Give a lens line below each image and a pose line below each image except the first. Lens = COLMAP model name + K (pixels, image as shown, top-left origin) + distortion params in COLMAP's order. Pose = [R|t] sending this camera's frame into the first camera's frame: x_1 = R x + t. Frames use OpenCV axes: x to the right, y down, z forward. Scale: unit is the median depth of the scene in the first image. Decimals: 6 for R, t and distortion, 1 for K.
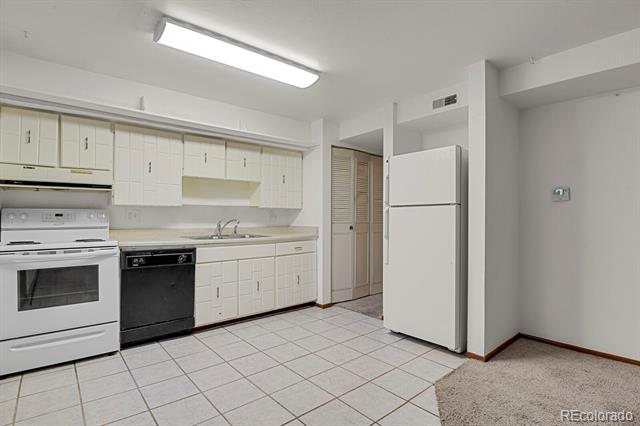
lens RADIAL K [[313.3, 0, 318.1], [0, 313.3, 217.0], [0, 0, 1]] dist [-0.026343, -0.001975]
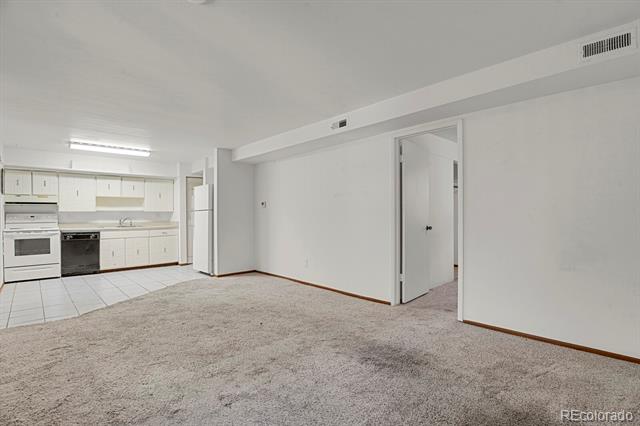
lens RADIAL K [[313.3, 0, 320.6], [0, 313.3, 217.1], [0, 0, 1]] dist [-0.026343, -0.001975]
pose [[0.998639, -0.011865, 0.050796, 0.993350], [0.011695, 0.999925, 0.003645, 0.011894], [-0.050835, -0.003046, 0.998702, -1.156700]]
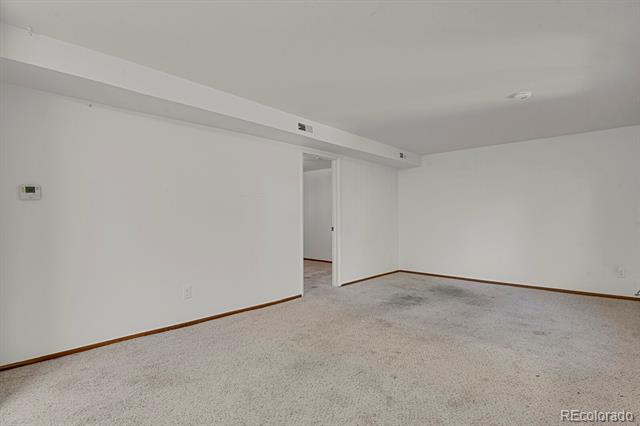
lens RADIAL K [[313.3, 0, 318.8], [0, 313.3, 216.8], [0, 0, 1]] dist [-0.026343, -0.001975]
pose [[-0.128780, -0.007608, 0.991644, -0.195219], [-0.002860, 0.999969, 0.007301, -0.010620], [-0.991669, -0.001896, -0.128798, 0.296592]]
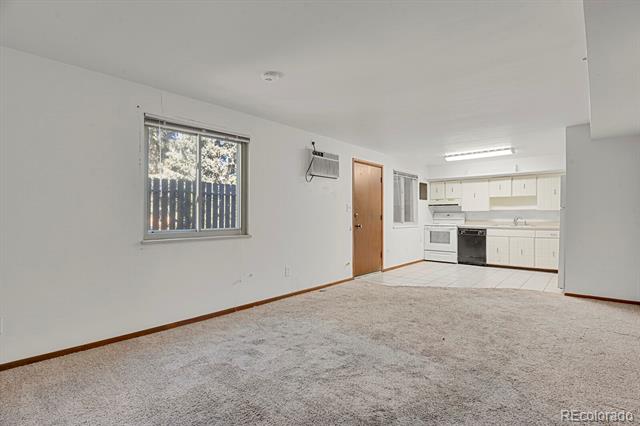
lens RADIAL K [[313.3, 0, 320.8], [0, 313.3, 214.7], [0, 0, 1]] dist [-0.026343, -0.001975]
pose [[0.137129, -0.007315, -0.990526, 1.751399], [-0.003135, 0.999965, -0.007818, 0.015595], [0.990548, 0.004177, 0.137101, -0.540512]]
